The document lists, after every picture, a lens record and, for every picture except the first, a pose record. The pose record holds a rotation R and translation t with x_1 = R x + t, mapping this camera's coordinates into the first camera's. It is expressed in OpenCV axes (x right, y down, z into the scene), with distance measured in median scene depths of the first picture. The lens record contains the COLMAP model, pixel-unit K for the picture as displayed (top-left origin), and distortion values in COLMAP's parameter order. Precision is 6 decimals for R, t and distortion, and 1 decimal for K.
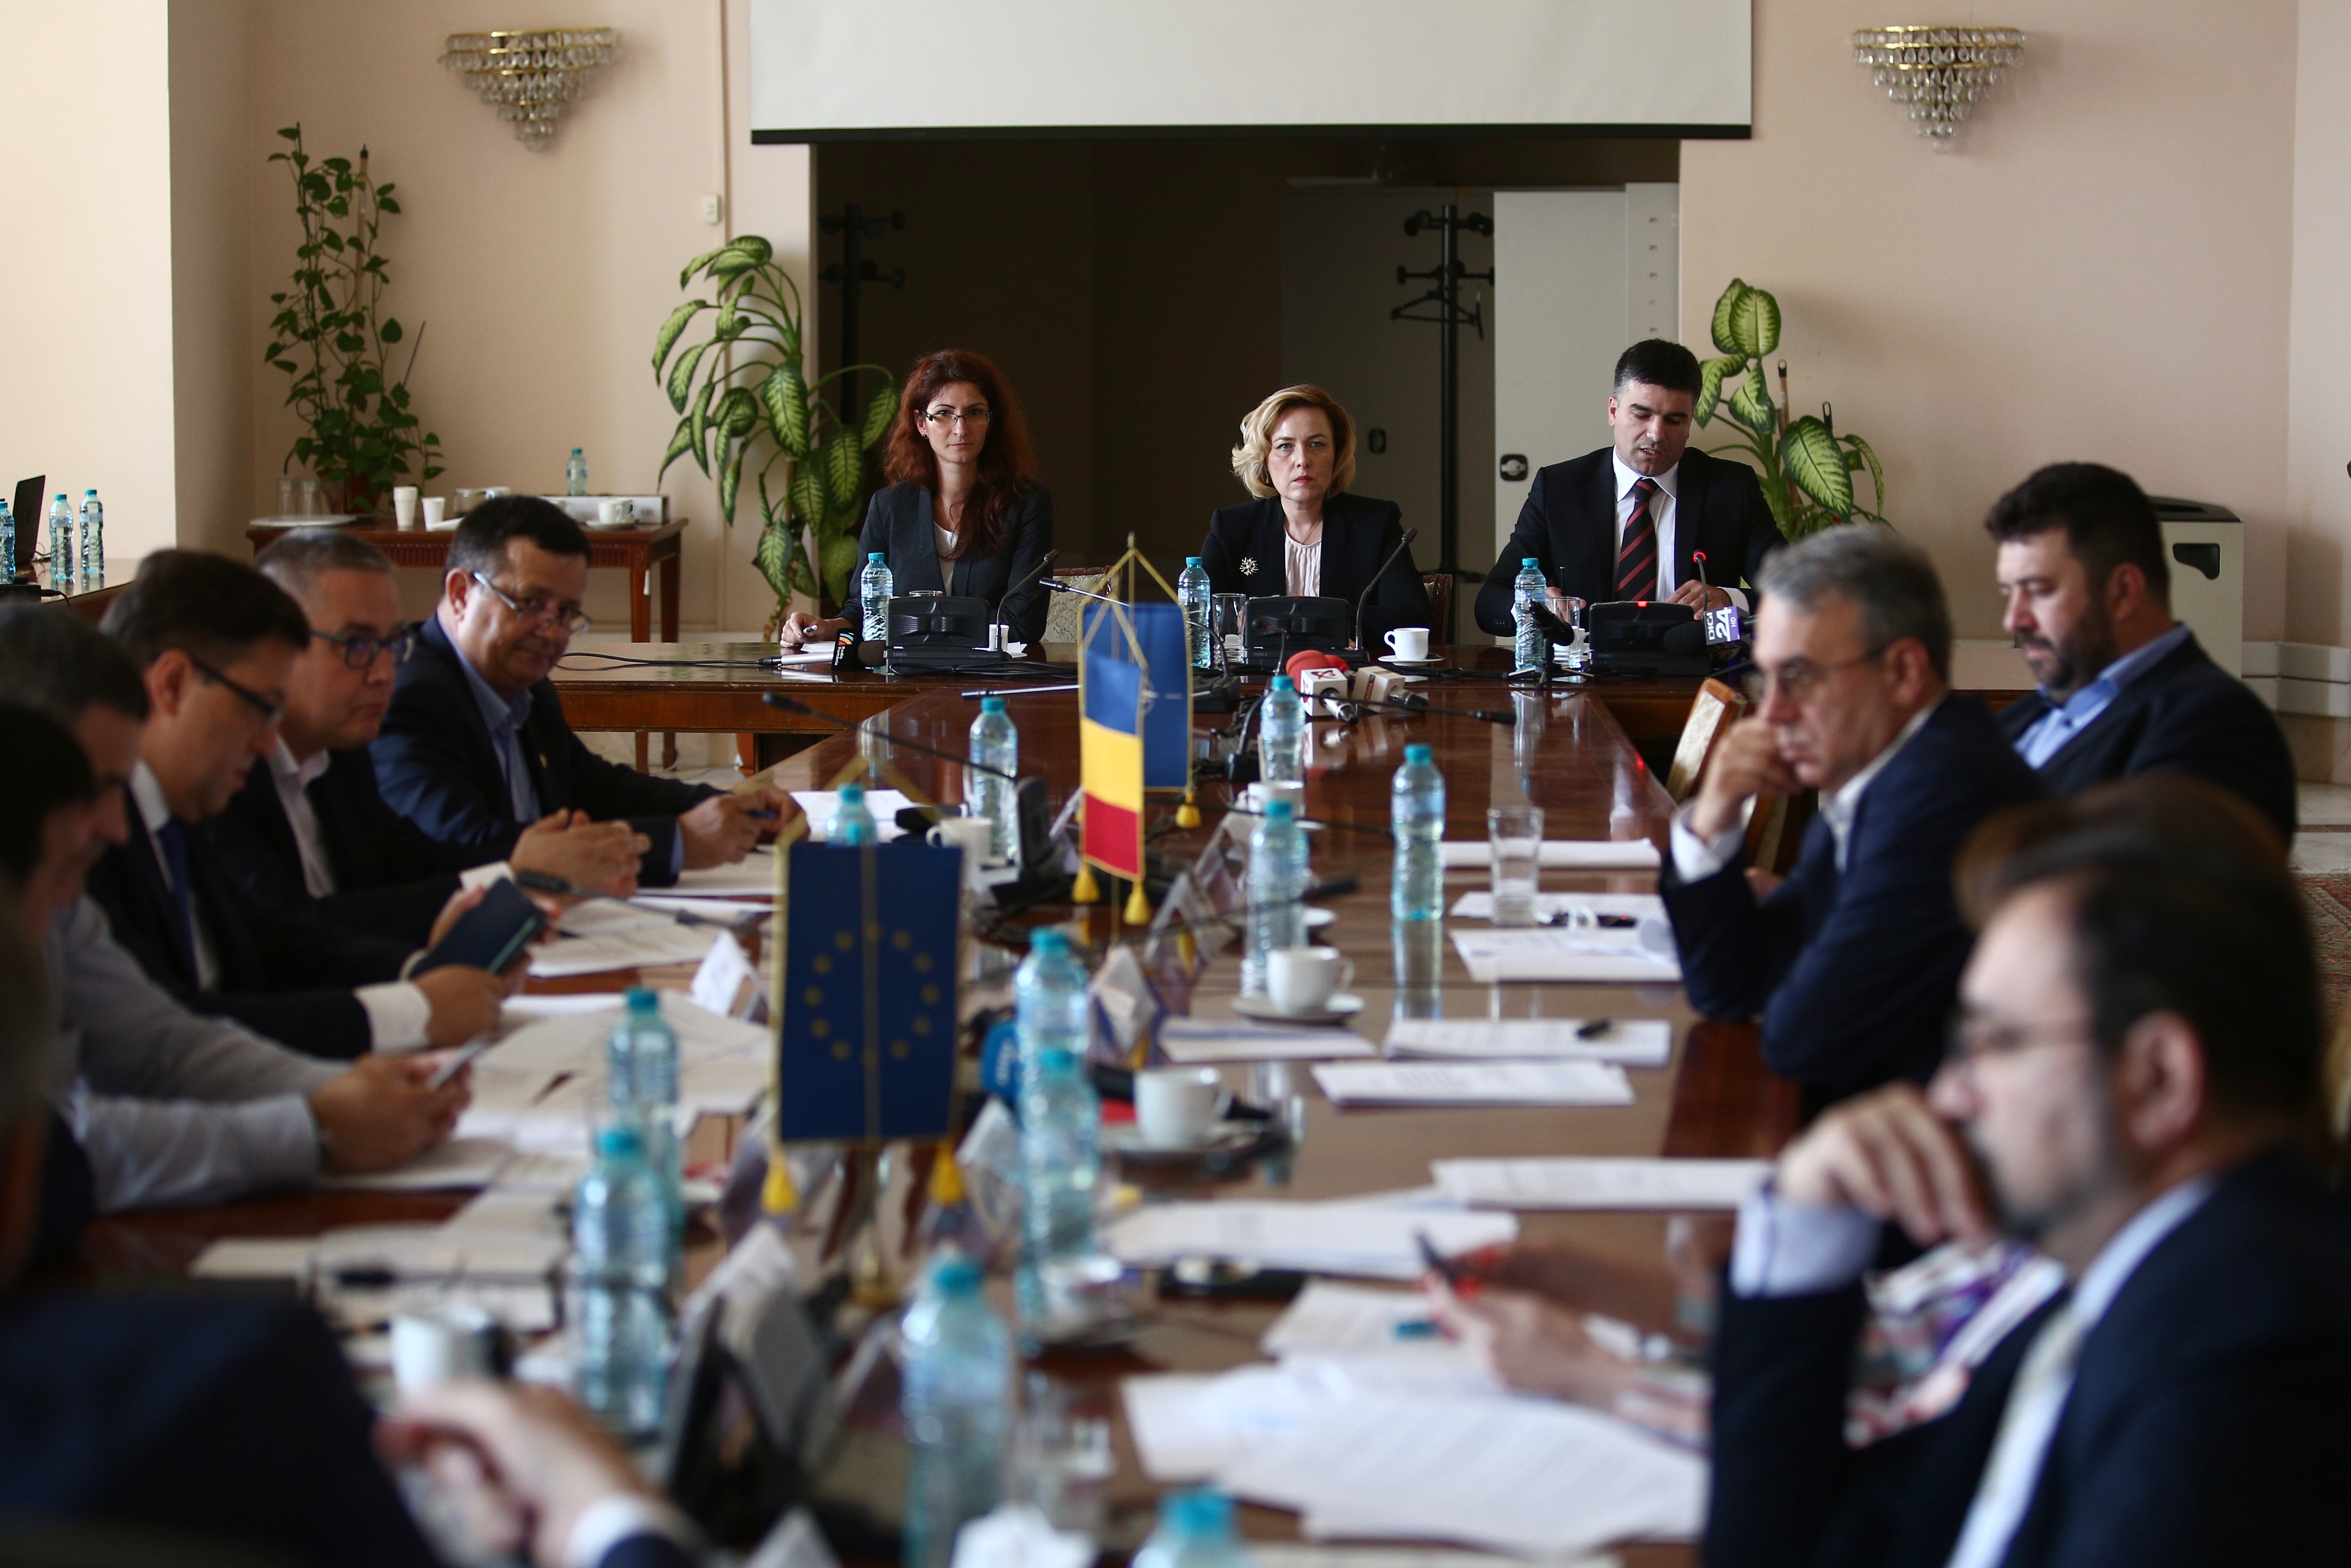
lens RADIAL K [[4935.9, 0, 1175.3], [0, 4935.9, 789.9], [0, 0, 1]] dist [-0.214401, 0.000000]
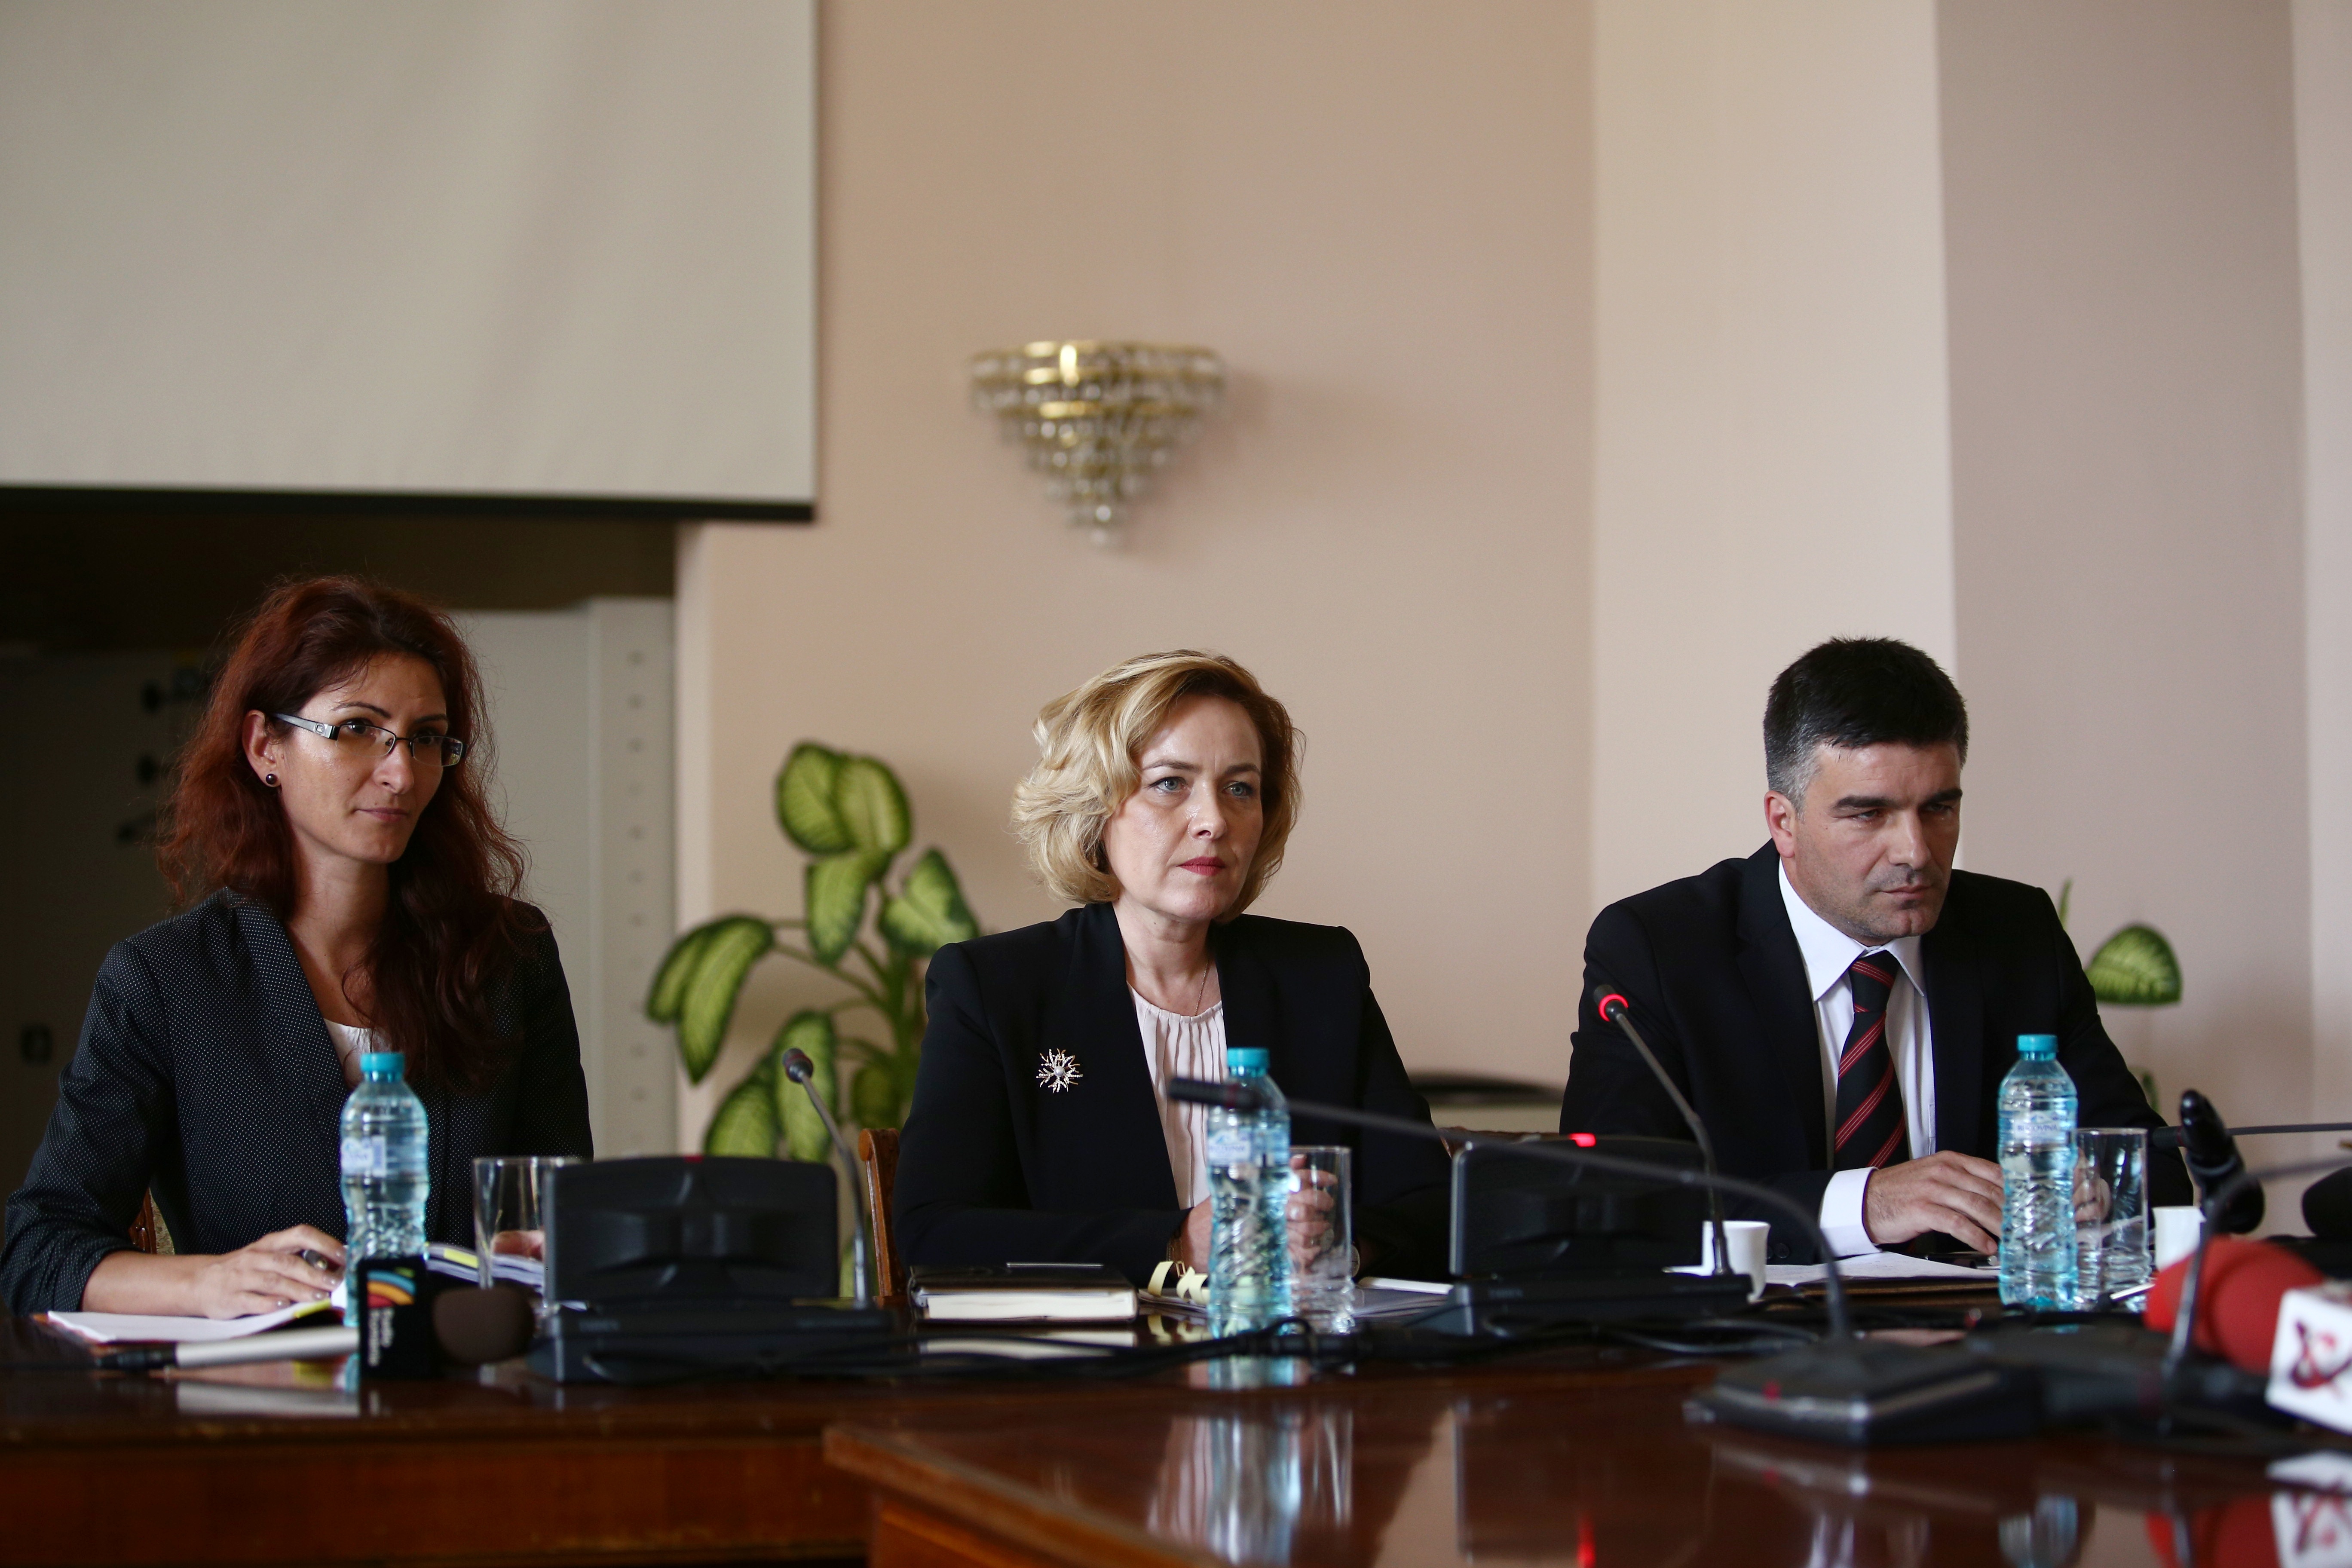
lens RADIAL K [[4938.6, 0, 1176.6], [0, 4938.6, 792.8], [0, 0, 1]] dist [-0.214401, 0.000000]
pose [[0.914789, 0.007762, 0.403858, -0.099217], [0.051316, 0.989481, -0.135254, -0.009886], [-0.400660, 0.144454, 0.904768, 0.418350]]
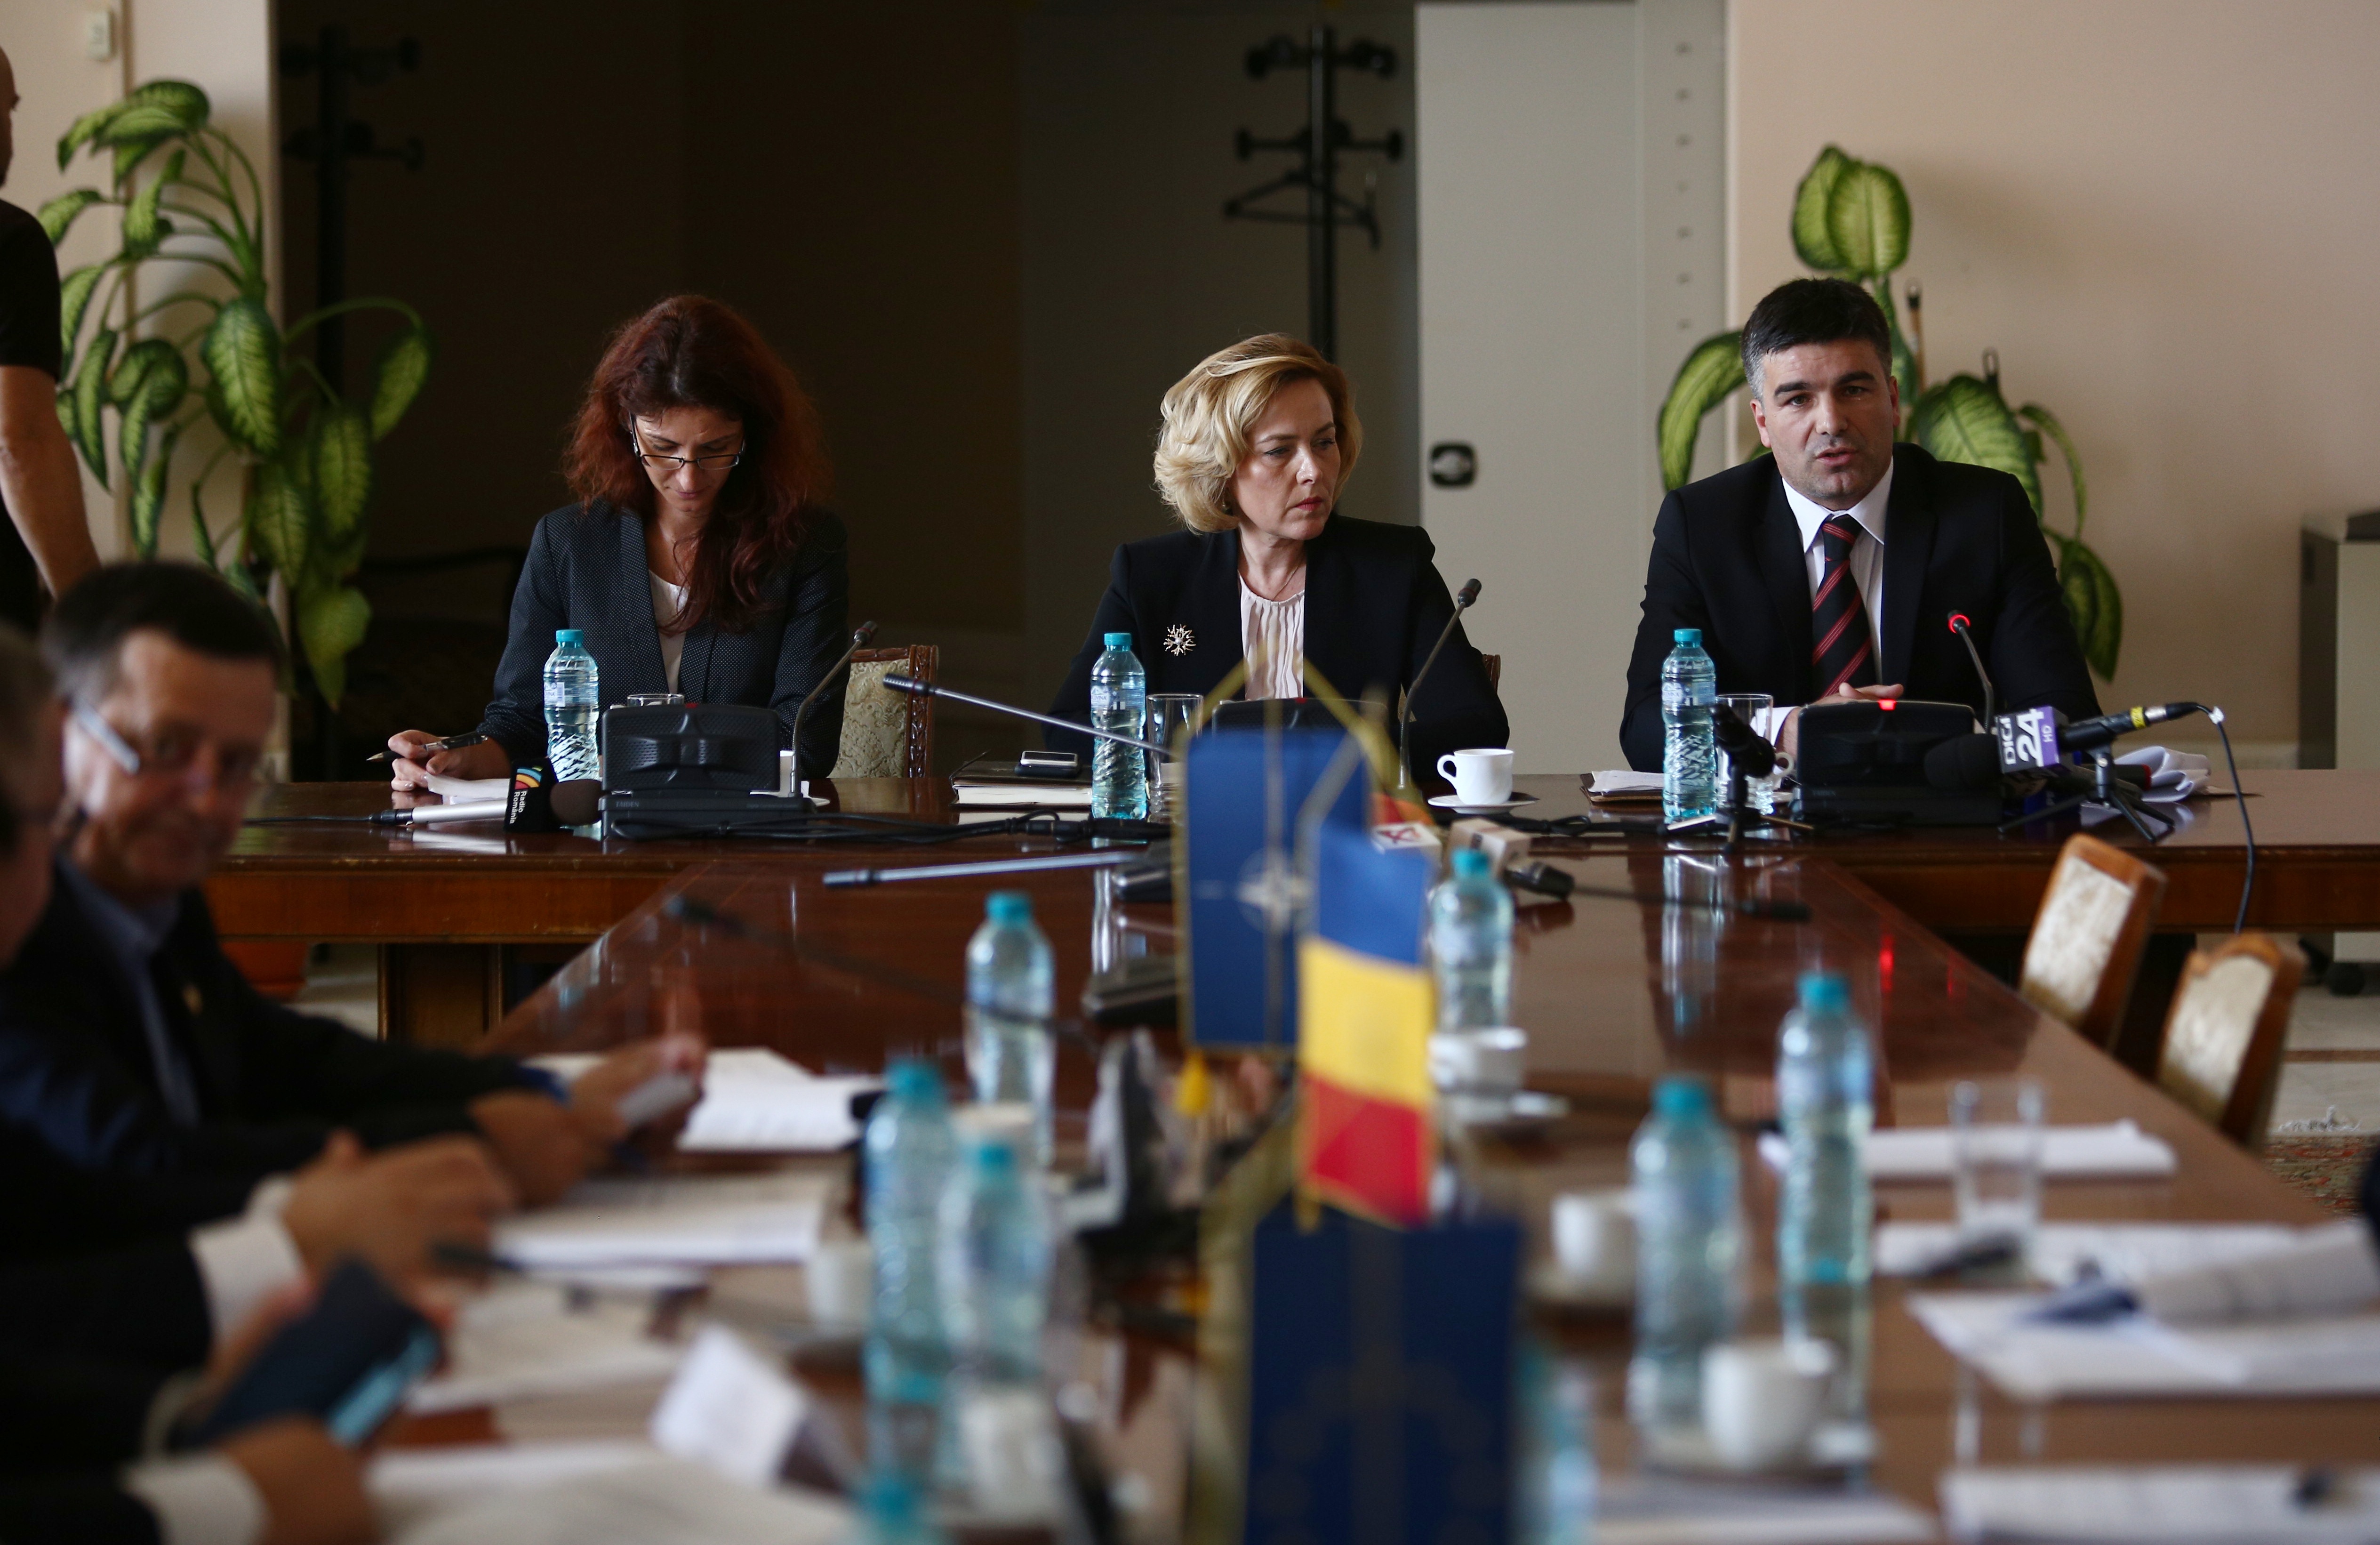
lens RADIAL K [[8056.9, 0, 1190.8], [0, 8056.9, 774.1], [0, 0, 1]] dist [0.246153, 0.000000]
pose [[0.997303, -0.010788, 0.072600, -0.036774], [0.012615, 0.999614, -0.024756, -0.004061], [-0.072304, 0.025605, 0.997054, 0.024200]]
